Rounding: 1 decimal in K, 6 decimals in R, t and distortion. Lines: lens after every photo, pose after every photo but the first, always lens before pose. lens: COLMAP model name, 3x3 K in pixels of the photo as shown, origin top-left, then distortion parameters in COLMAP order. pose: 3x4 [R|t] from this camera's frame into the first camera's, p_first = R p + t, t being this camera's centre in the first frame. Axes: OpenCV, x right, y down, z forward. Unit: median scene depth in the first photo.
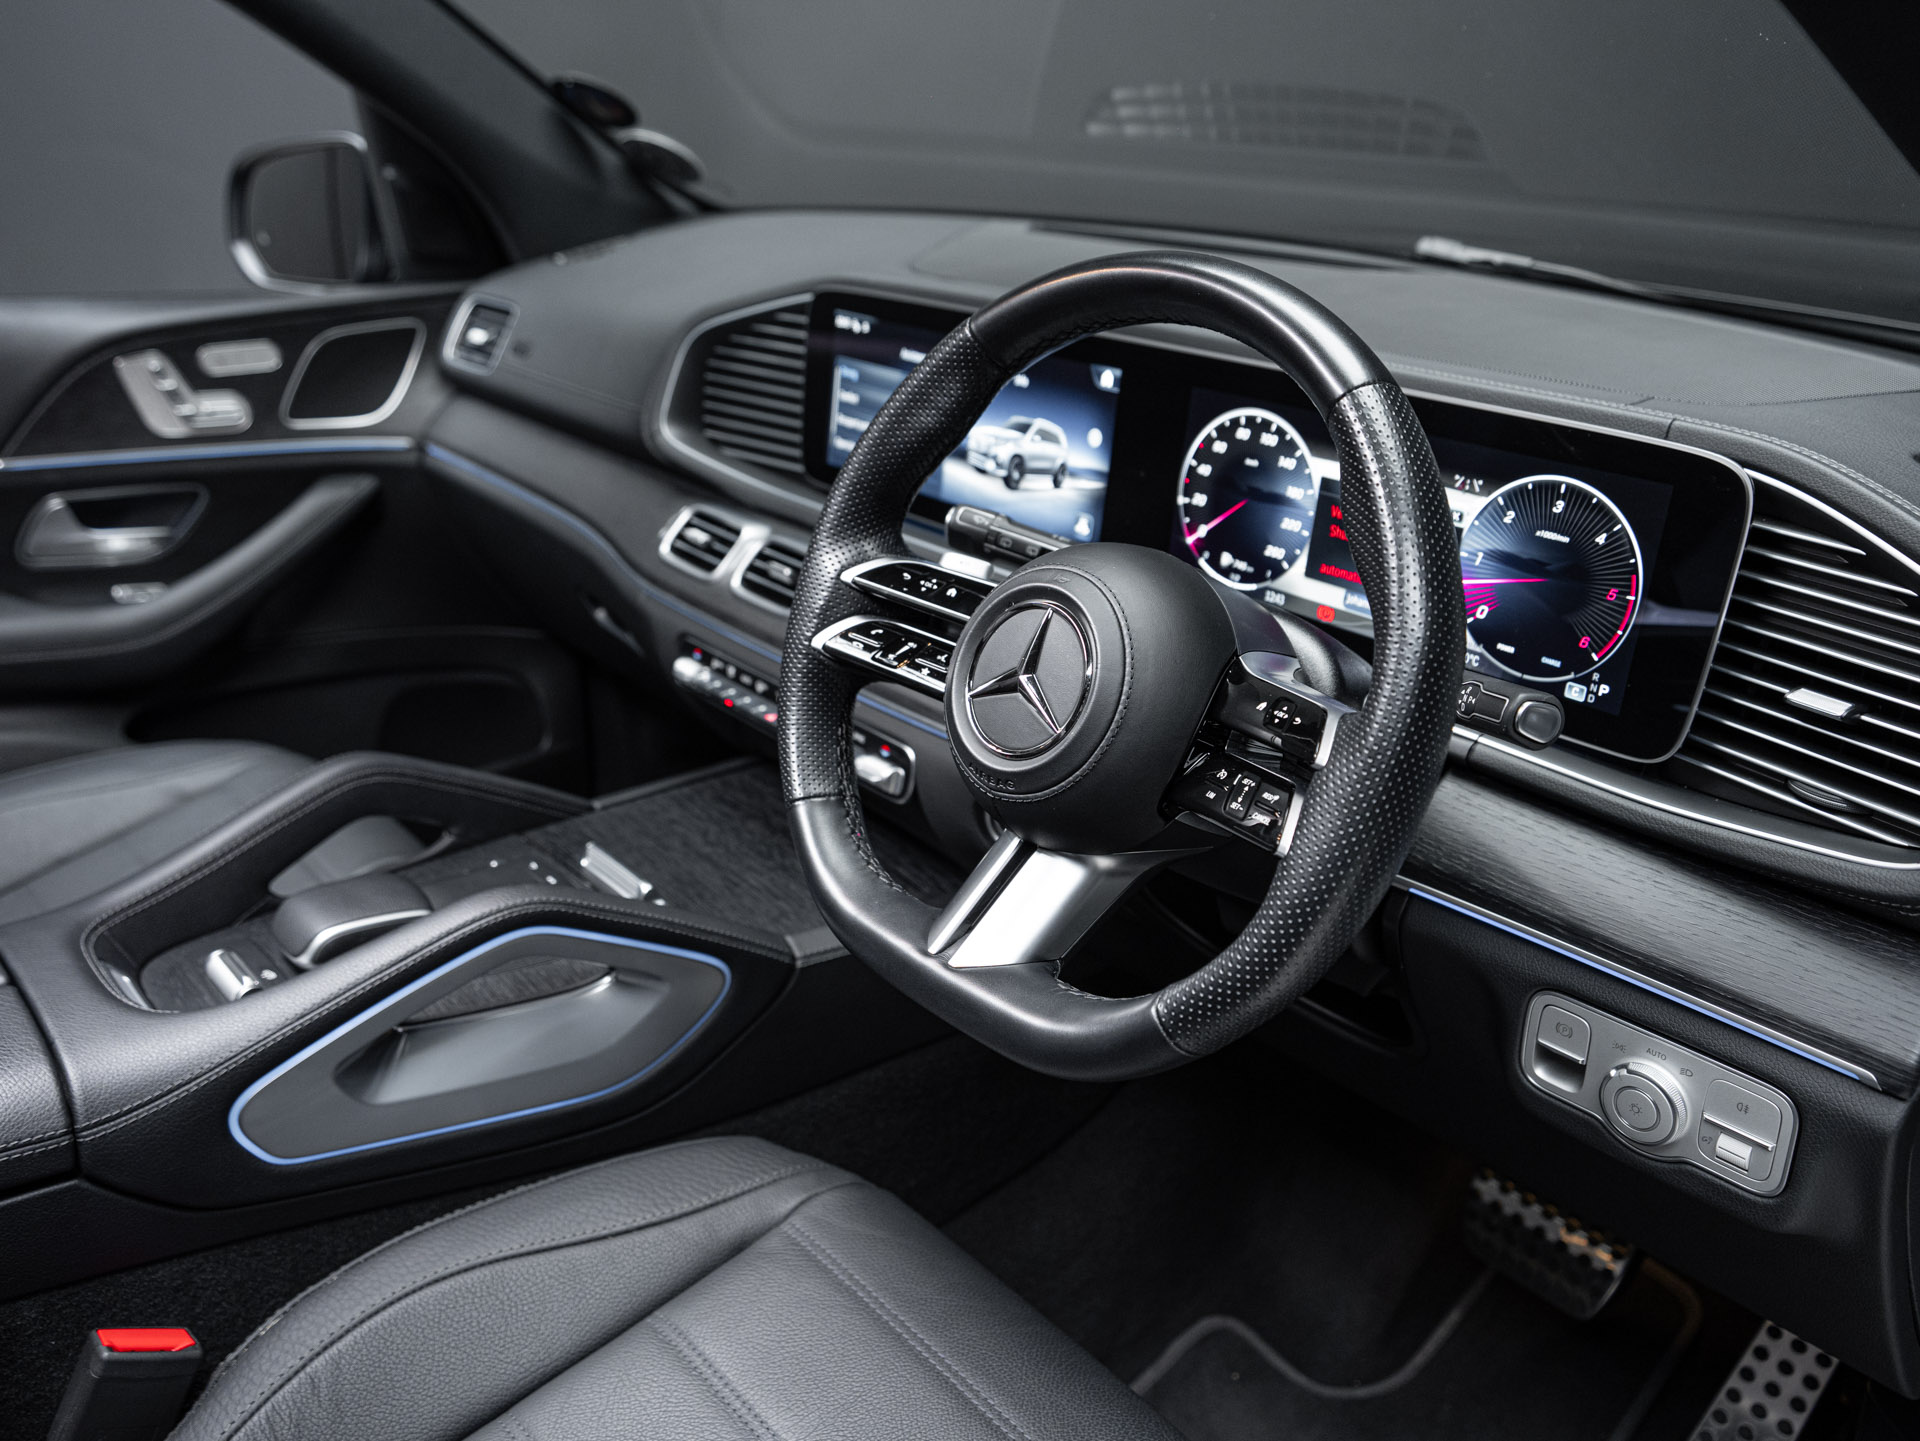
lens RADIAL K [[1674.5, 0, 960.0], [0, 1674.5, 720.5], [0, 0, 1]] dist [0.026373, -0.004799]
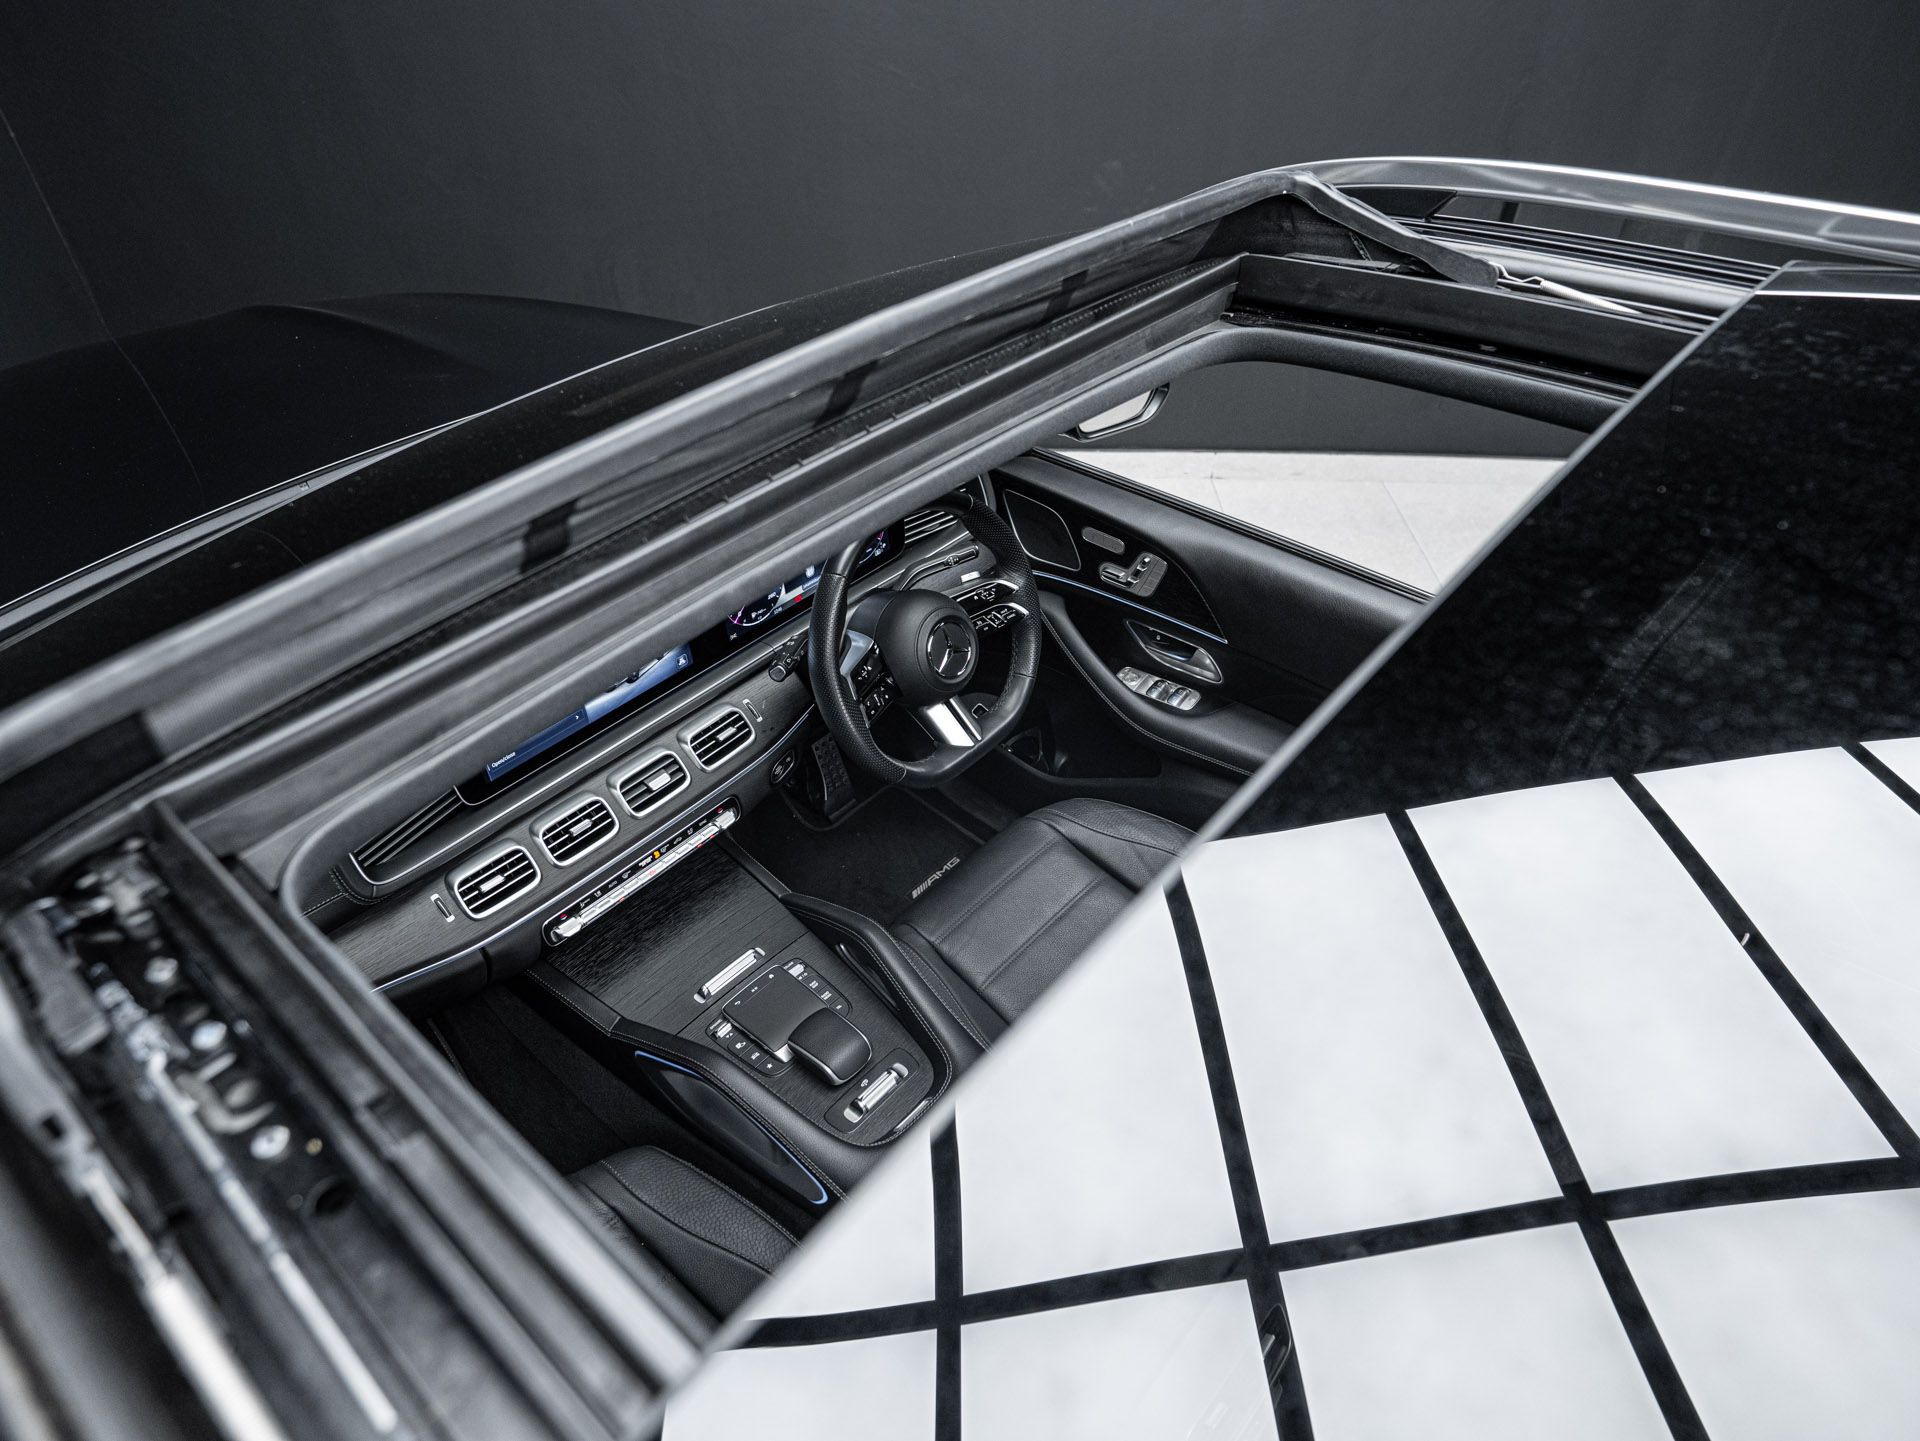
lens RADIAL K [[1203.5, 0, 956.6], [0, 1203.5, 715.5], [0, 0, 1]] dist [-0.057945, 0.053933]
pose [[-0.149672, -0.657408, 0.738520, -1.004140], [0.360589, 0.659197, 0.659875, -0.842658], [-0.920638, 0.365067, 0.138391, 0.506173]]
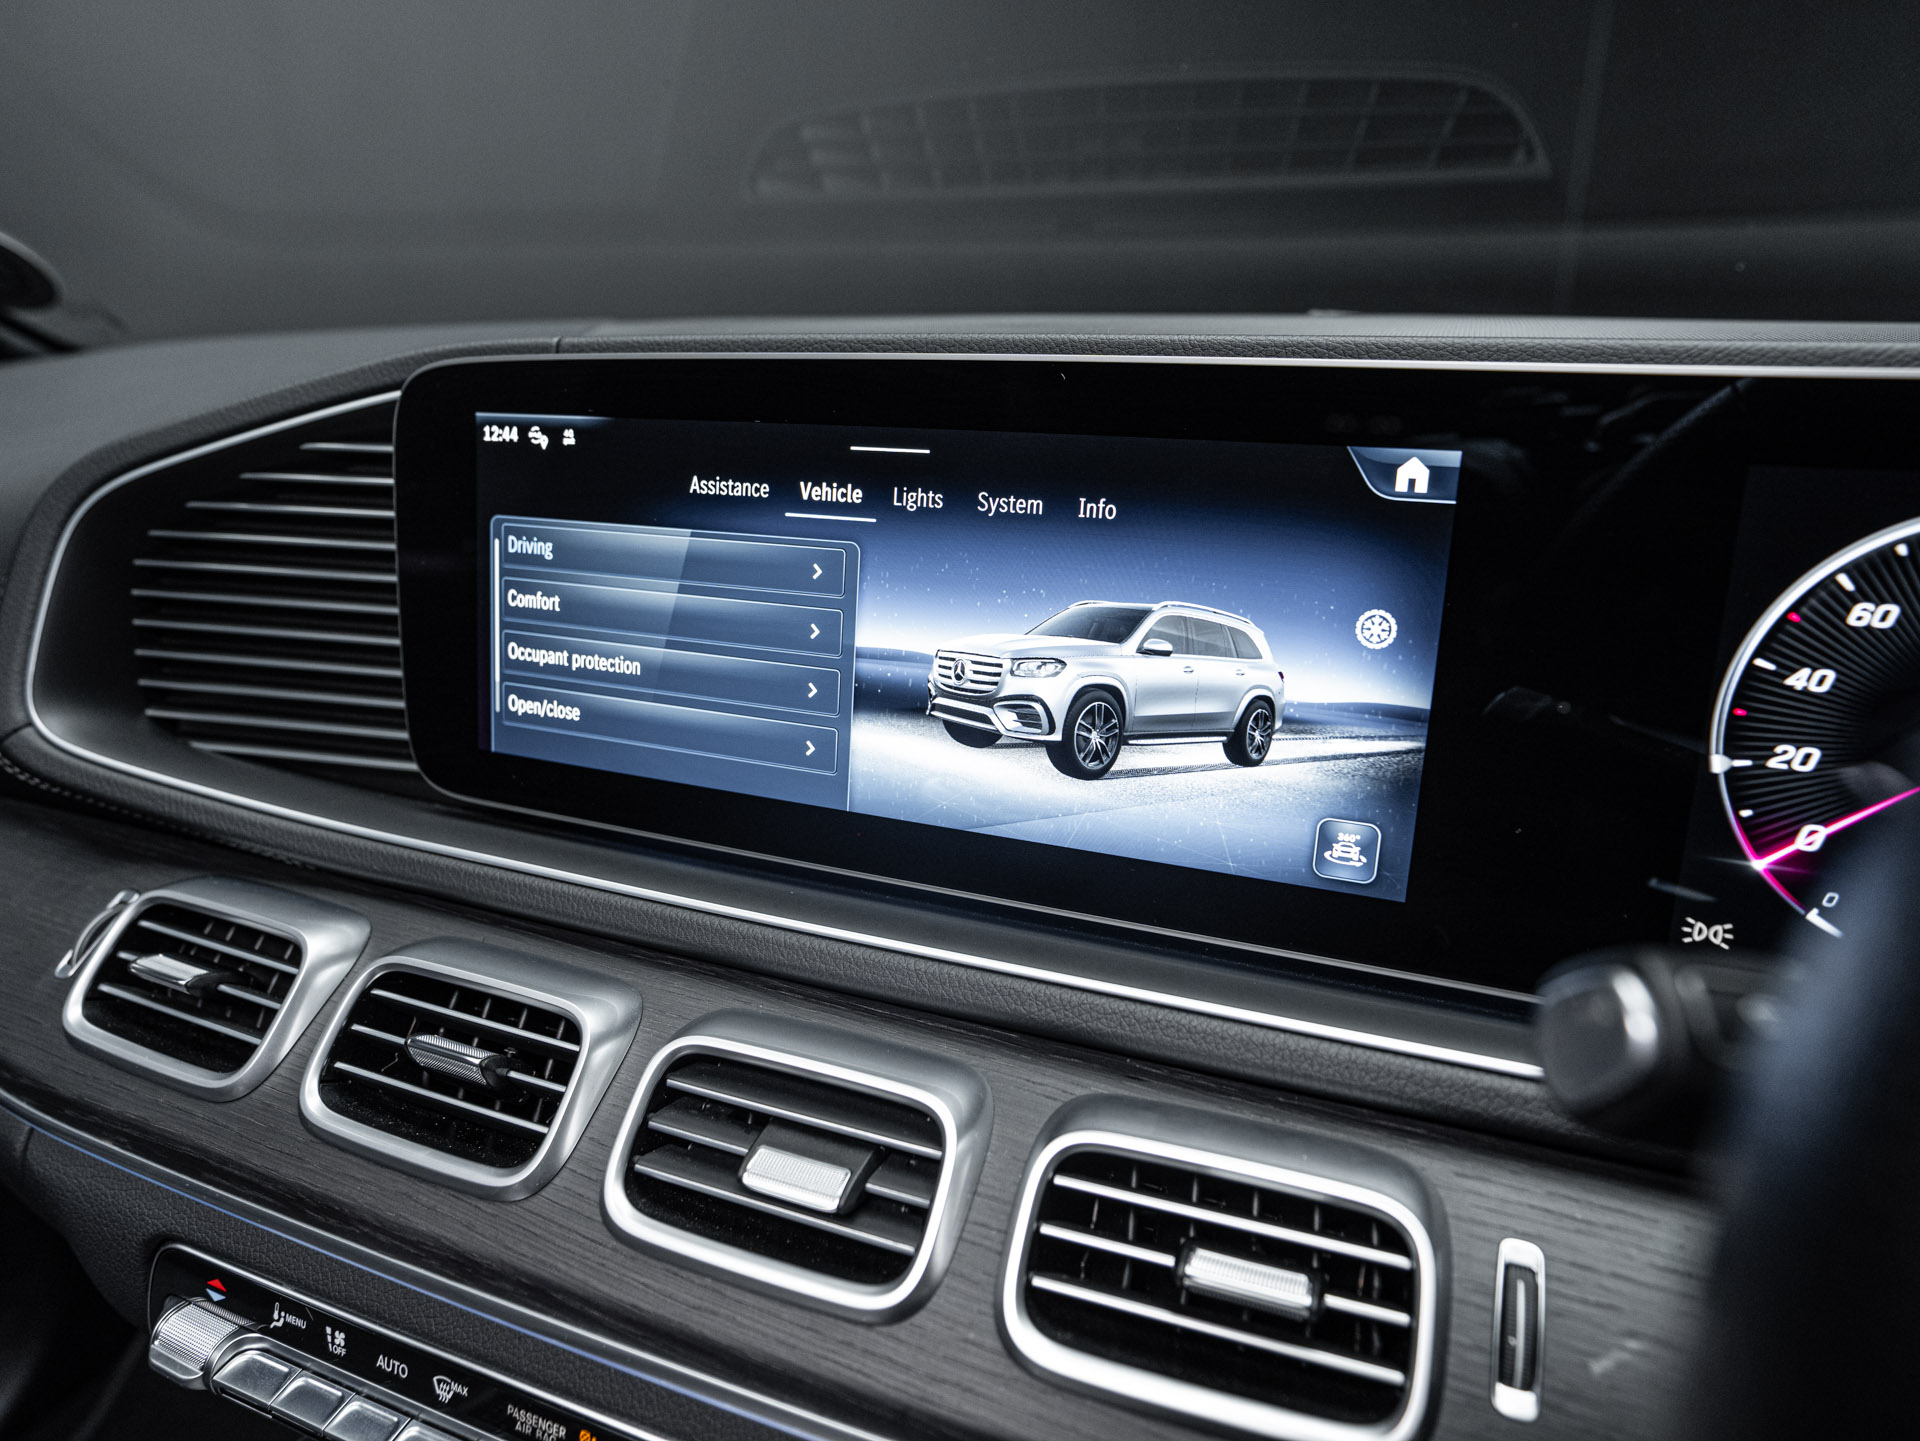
lens RADIAL K [[1203.5, 0, 956.6], [0, 1203.5, 715.5], [0, 0, 1]] dist [-0.057945, 0.053933]
pose [[0.879765, -0.131185, 0.456950, -0.127845], [0.173073, 0.983596, -0.050838, -0.141599], [-0.442785, 0.123812, 0.888038, 0.745440]]
